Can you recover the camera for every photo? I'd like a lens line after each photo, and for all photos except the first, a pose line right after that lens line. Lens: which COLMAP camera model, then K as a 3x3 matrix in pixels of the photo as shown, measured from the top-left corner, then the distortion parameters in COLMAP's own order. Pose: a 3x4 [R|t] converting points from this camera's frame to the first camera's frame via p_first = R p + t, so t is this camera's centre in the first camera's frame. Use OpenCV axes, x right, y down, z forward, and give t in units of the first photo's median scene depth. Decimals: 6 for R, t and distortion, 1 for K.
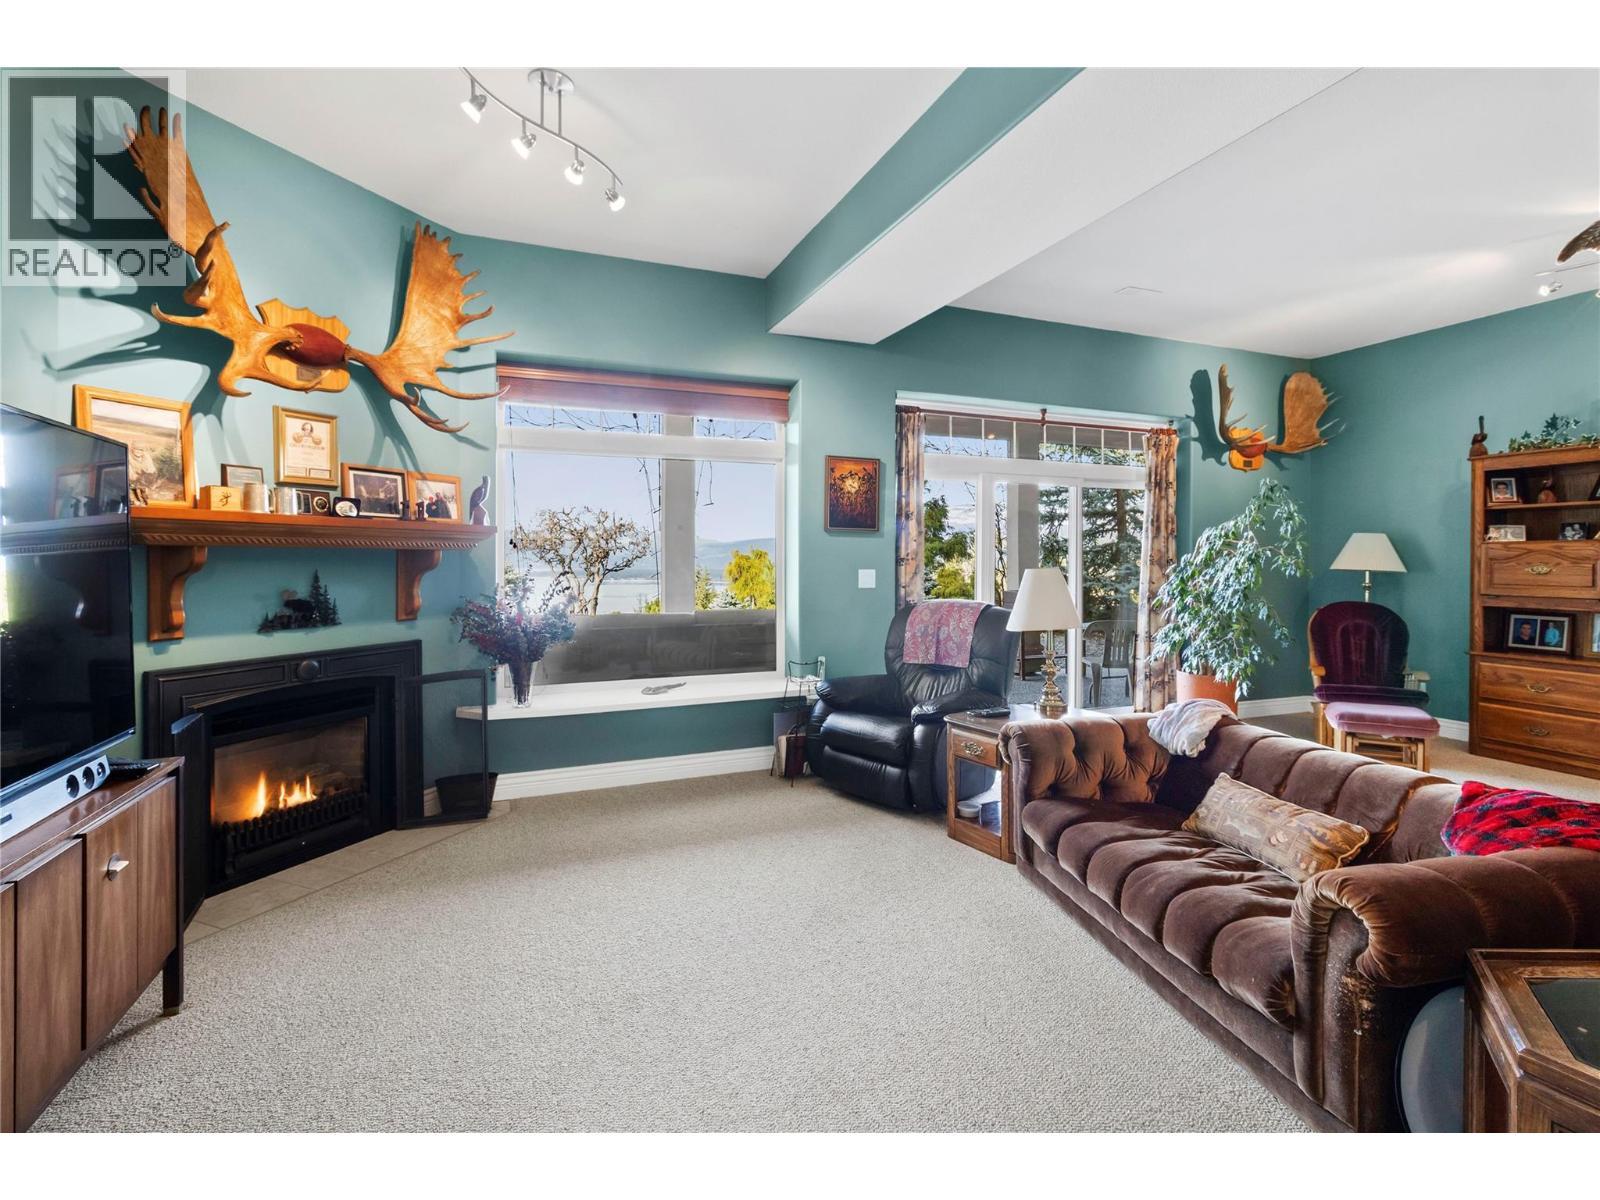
lens RADIAL K [[744.0, 0, 803.1], [0, 744.0, 569.3], [0, 0, 1]] dist [-0.001139, 0.001067]
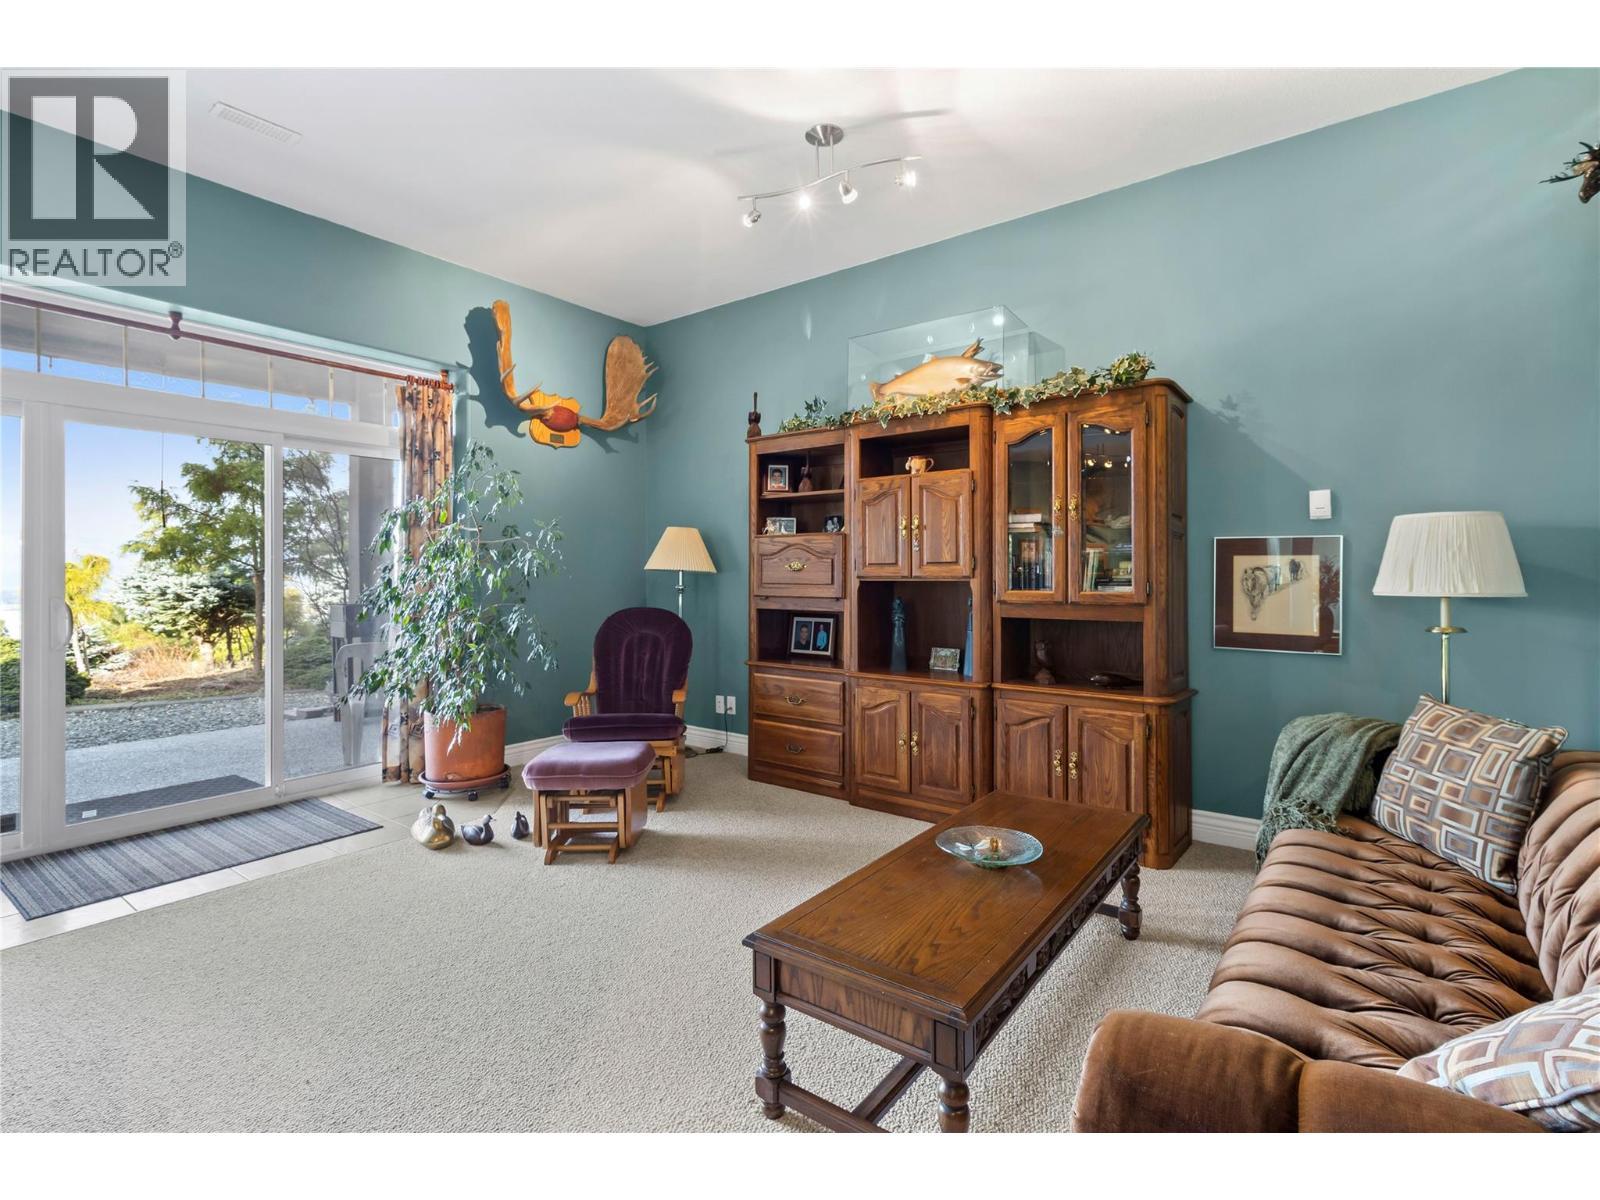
lens RADIAL K [[744.0, 0, 801.8], [0, 744.0, 587.7], [0, 0, 1]] dist [-0.001139, 0.001067]
pose [[0.855763, -0.013679, 0.517187, 0.448230], [0.011899, 0.999906, 0.006757, 0.017001], [-0.517231, 0.000372, 0.855846, 0.198562]]
